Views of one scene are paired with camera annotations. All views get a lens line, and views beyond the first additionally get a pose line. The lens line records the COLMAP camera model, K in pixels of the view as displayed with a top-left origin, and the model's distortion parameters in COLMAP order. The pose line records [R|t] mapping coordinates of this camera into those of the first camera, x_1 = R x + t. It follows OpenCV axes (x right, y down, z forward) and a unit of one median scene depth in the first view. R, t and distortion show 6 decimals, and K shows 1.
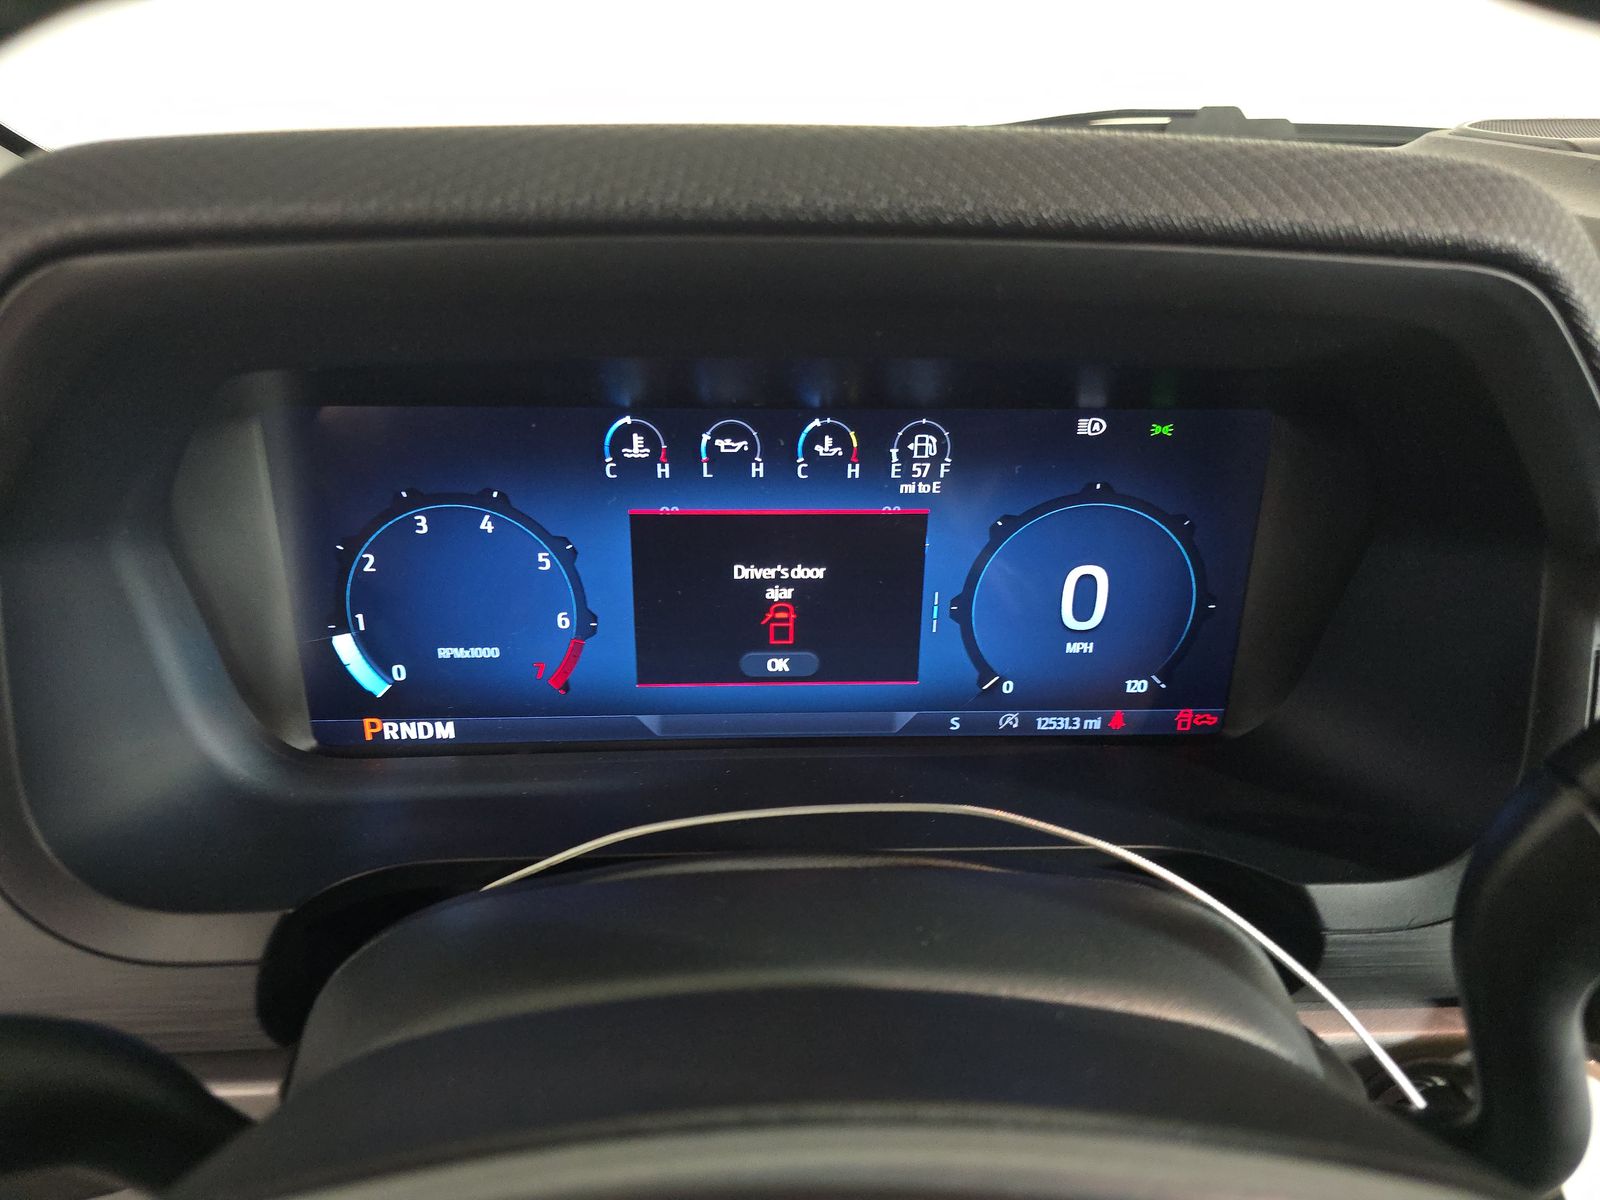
lens RADIAL K [[1093.1, 0, 801.9], [0, 1093.1, 586.9], [0, 0, 1]] dist [0.048401, -0.045773]
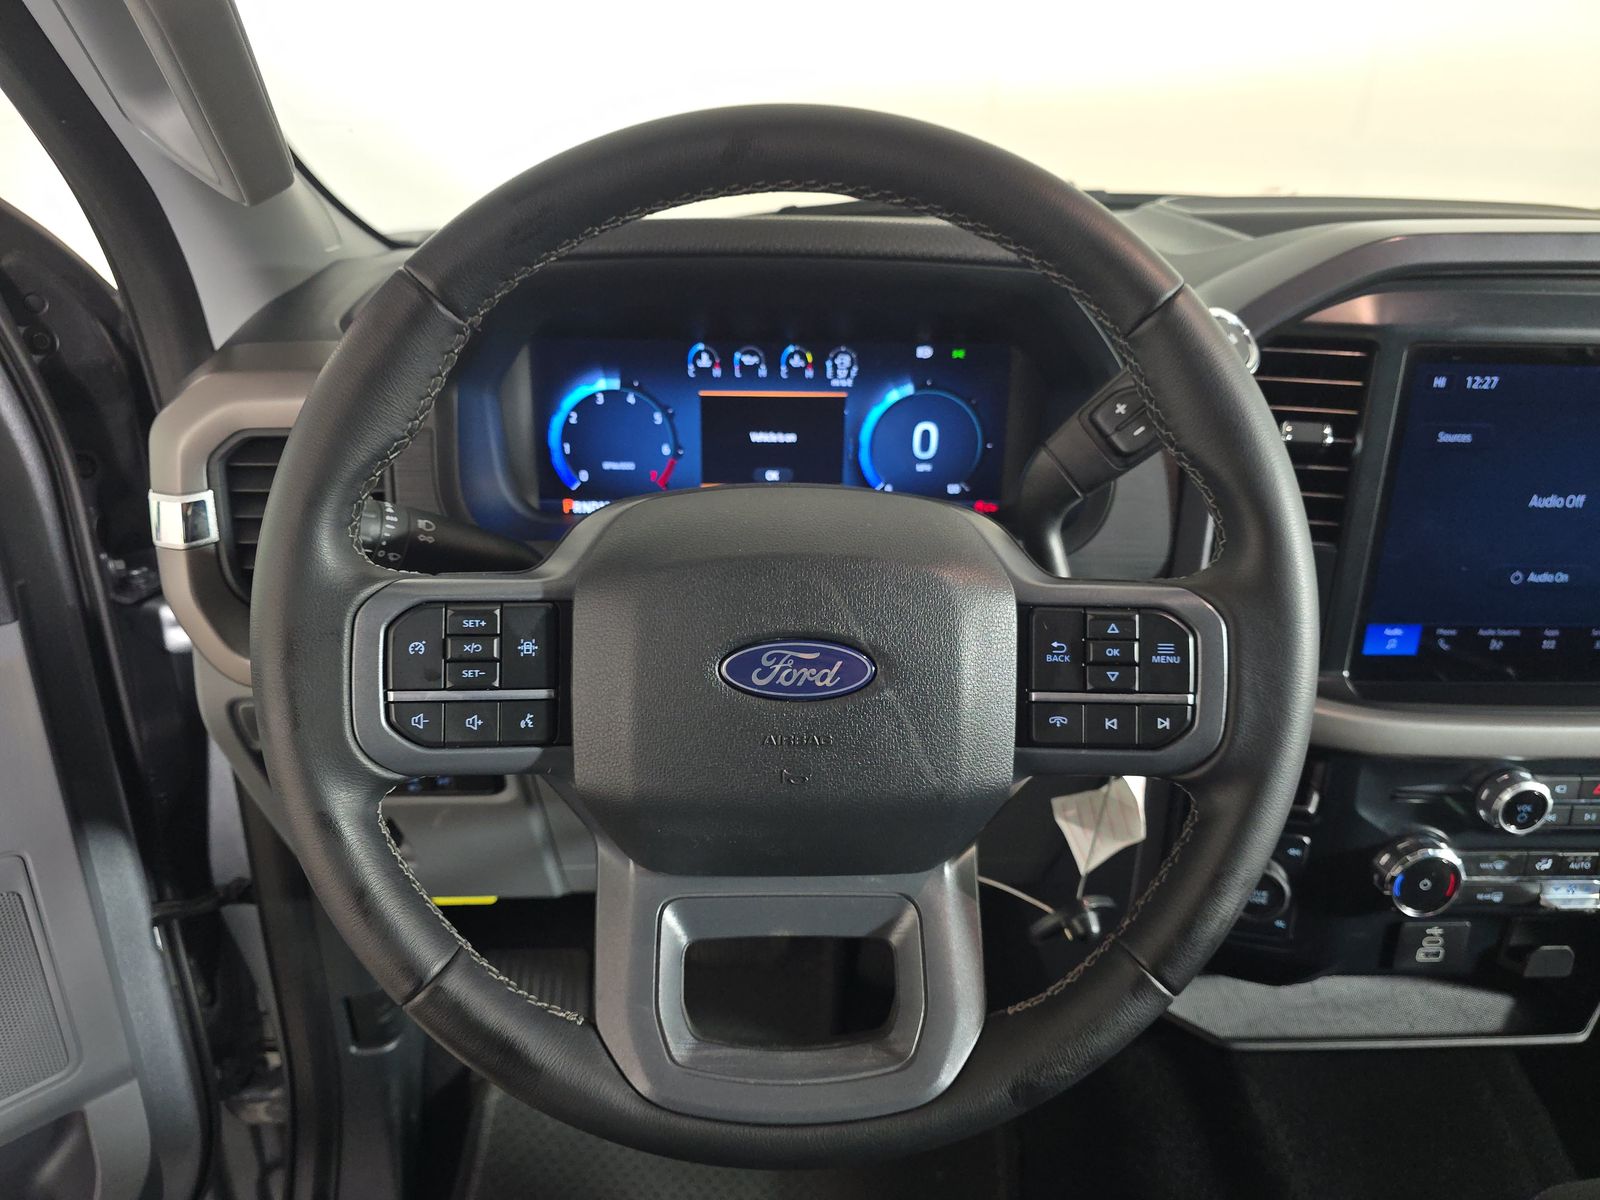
lens RADIAL K [[1093.1, 0, 794.4], [0, 1093.1, 599.3], [0, 0, 1]] dist [0.048401, -0.045773]
pose [[0.999845, 0.008856, -0.015246, 0.054173], [-0.009096, 0.999835, -0.015731, 0.348825], [0.015104, 0.015868, 0.999760, -1.044891]]
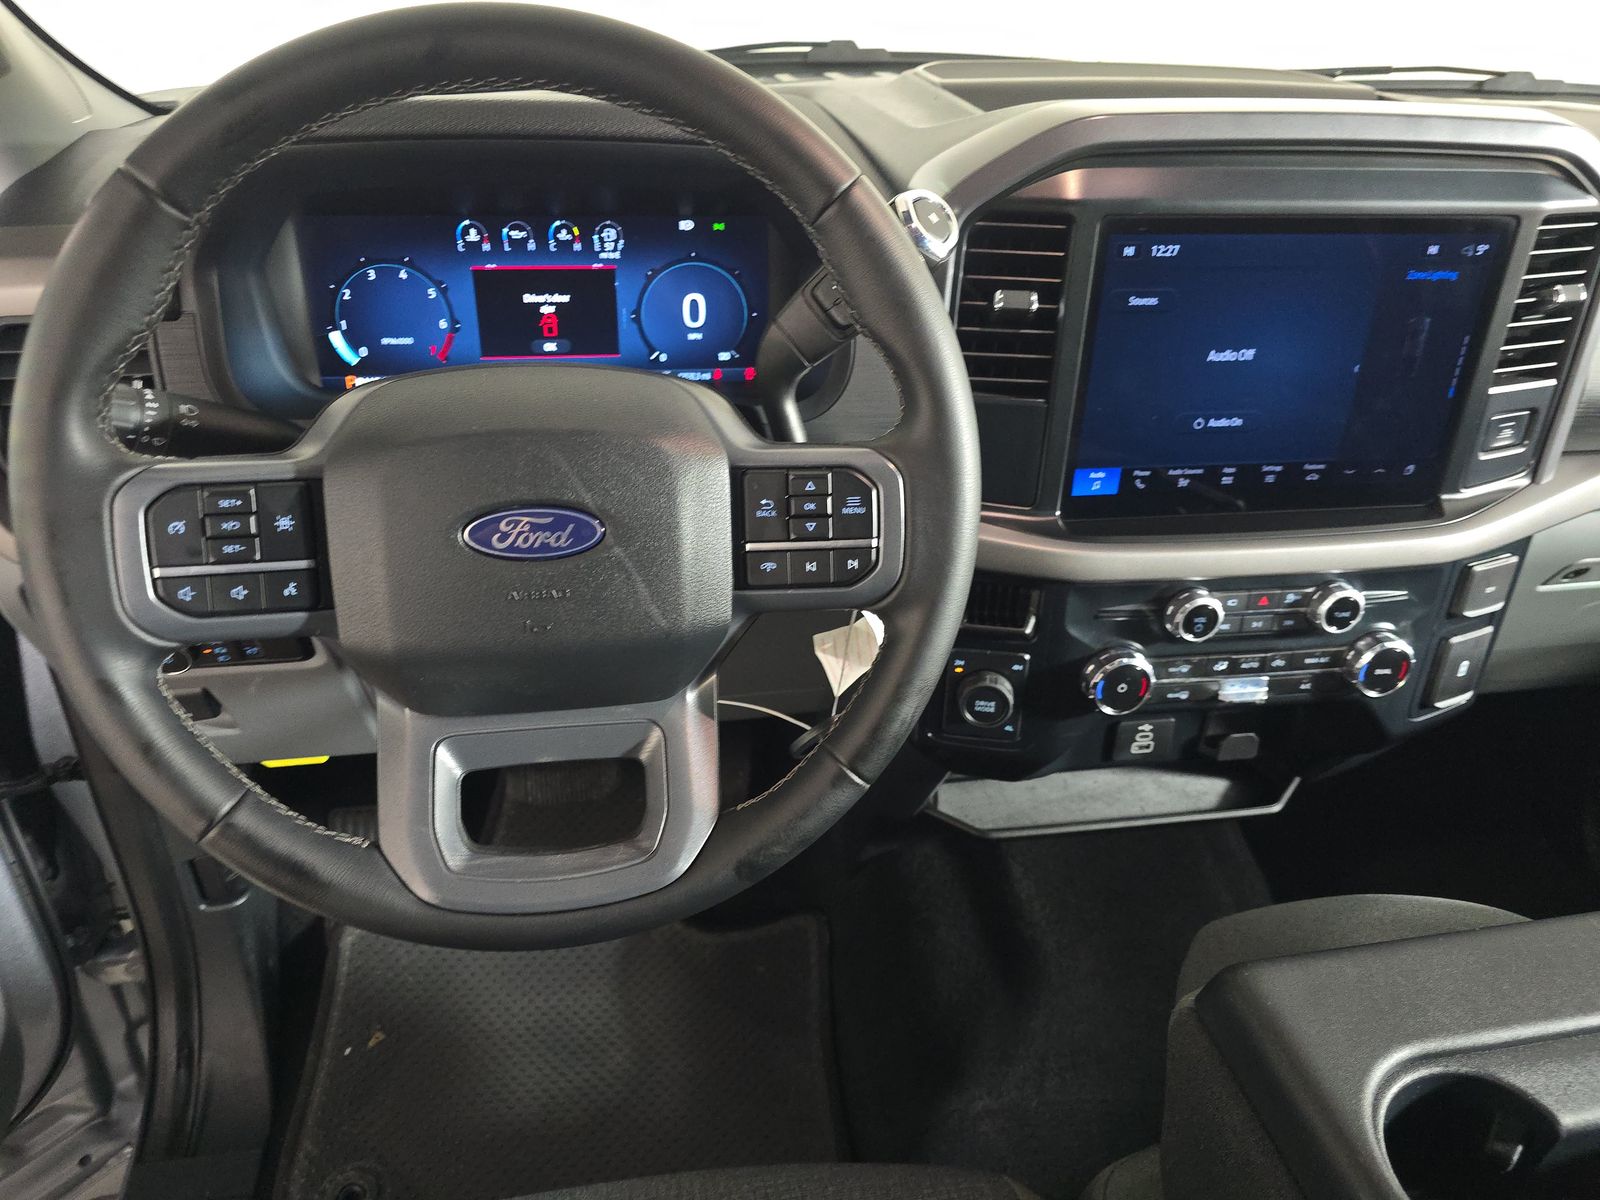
lens RADIAL K [[1093.1, 0, 789.5], [0, 1093.1, 595.3], [0, 0, 1]] dist [0.048401, -0.045773]
pose [[0.994671, -0.040112, 0.094977, 0.227478], [0.029247, 0.993149, 0.113138, 0.338751], [-0.098865, -0.109758, 0.989029, -1.241439]]
